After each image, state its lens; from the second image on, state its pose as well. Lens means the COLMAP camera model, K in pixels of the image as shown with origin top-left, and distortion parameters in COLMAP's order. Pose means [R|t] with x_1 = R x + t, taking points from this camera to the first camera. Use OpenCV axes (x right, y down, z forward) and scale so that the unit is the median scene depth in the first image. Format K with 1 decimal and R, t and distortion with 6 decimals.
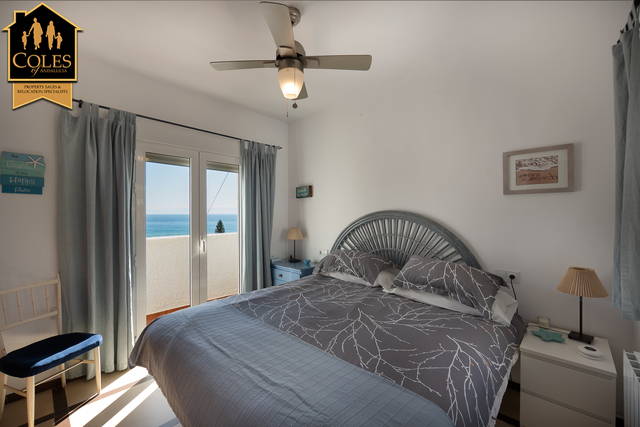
lens RADIAL K [[266.9, 0, 323.5], [0, 266.9, 214.5], [0, 0, 1]] dist [-0.010967, 0.000105]
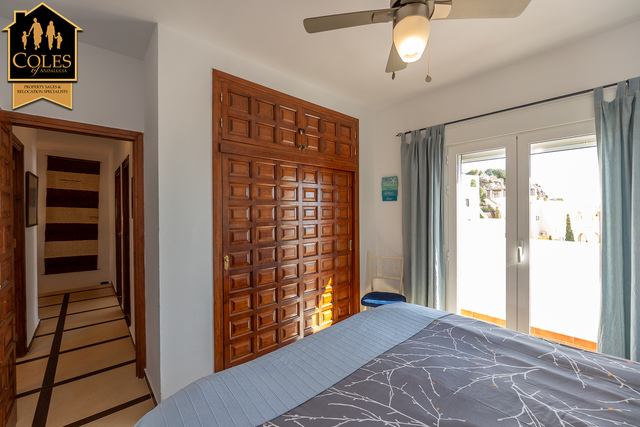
lens RADIAL K [[266.9, 0, 318.6], [0, 266.9, 211.7], [0, 0, 1]] dist [-0.010967, 0.000105]
pose [[-0.112323, 0.006036, -0.993653, 0.570483], [0.003652, 0.999977, 0.005662, -0.022001], [0.993665, -0.002993, -0.112343, 0.733448]]
